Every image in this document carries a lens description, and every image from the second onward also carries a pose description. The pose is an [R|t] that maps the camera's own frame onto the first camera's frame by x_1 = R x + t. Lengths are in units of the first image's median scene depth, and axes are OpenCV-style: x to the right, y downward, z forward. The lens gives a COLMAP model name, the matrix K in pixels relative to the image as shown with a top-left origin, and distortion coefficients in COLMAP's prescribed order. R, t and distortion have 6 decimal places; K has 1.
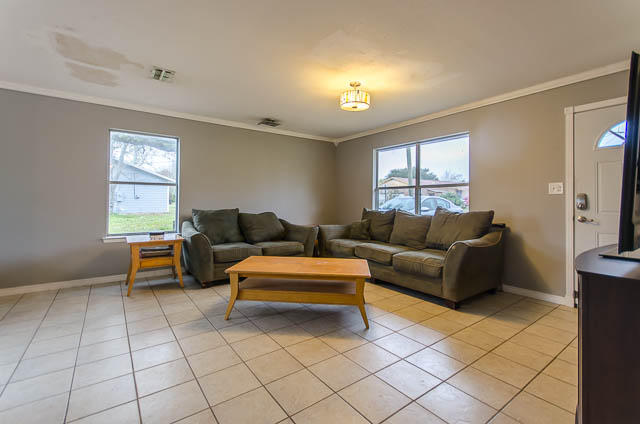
lens RADIAL K [[285.0, 0, 319.0], [0, 285.0, 200.1], [0, 0, 1]] dist [0.013908, -0.000053]
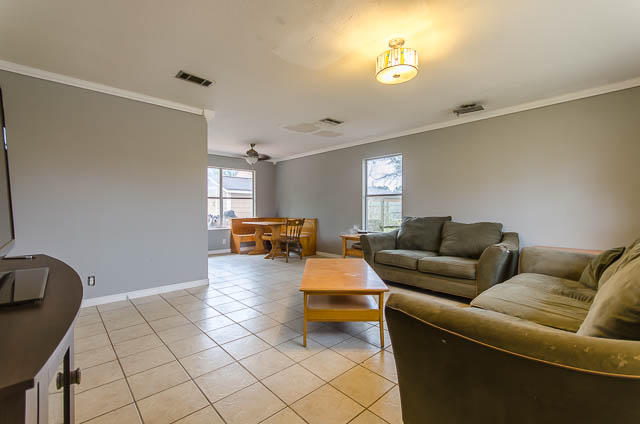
lens RADIAL K [[285.0, 0, 325.2], [0, 285.0, 210.9], [0, 0, 1]] dist [0.013908, -0.000053]
pose [[0.124918, 0.000814, -0.992167, 0.842656], [0.002001, 0.999997, 0.001073, 0.015190], [0.992165, -0.002119, 0.124916, 0.748950]]
